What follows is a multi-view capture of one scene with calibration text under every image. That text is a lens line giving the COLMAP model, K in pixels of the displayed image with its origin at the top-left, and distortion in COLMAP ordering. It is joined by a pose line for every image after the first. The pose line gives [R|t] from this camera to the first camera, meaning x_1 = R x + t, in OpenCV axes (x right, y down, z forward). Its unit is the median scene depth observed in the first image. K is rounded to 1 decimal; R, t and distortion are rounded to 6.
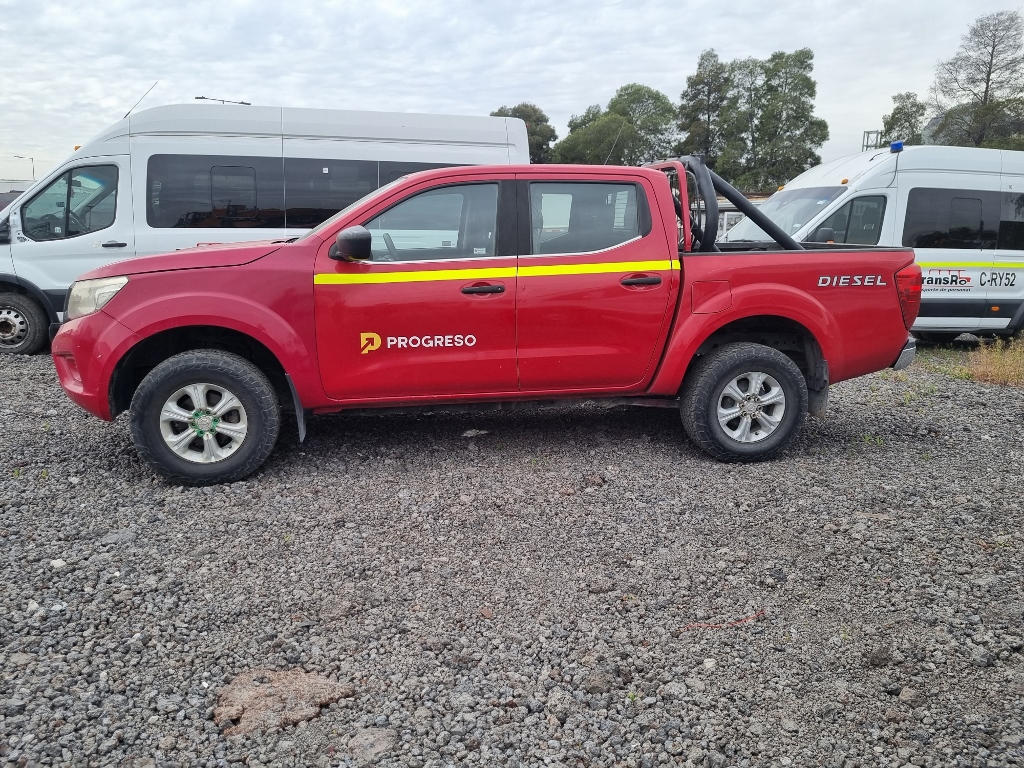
lens RADIAL K [[791.4, 0, 493.1], [0, 791.4, 396.9], [0, 0, 1]] dist [0.042495, -0.032952]
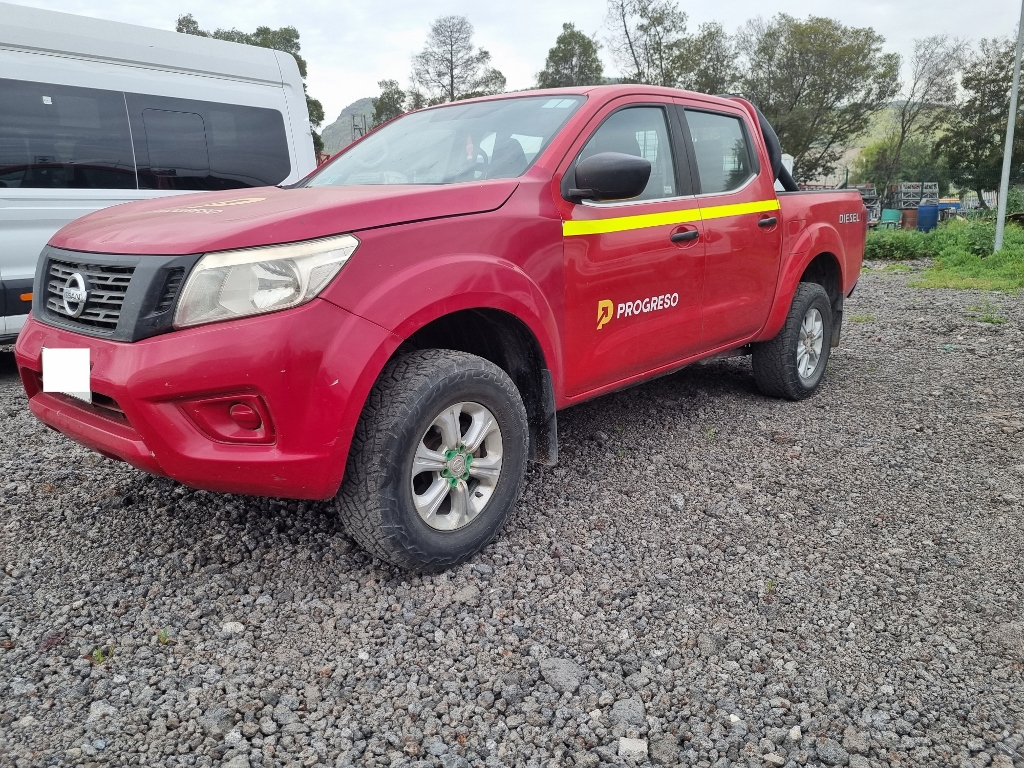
lens RADIAL K [[791.4, 0, 505.5], [0, 791.4, 387.1], [0, 0, 1]] dist [0.042495, -0.032952]
pose [[0.775496, -0.156217, 0.611721, -0.687145], [0.150699, 0.986700, 0.060932, -0.058986], [-0.613104, 0.044933, 0.788724, 0.467376]]
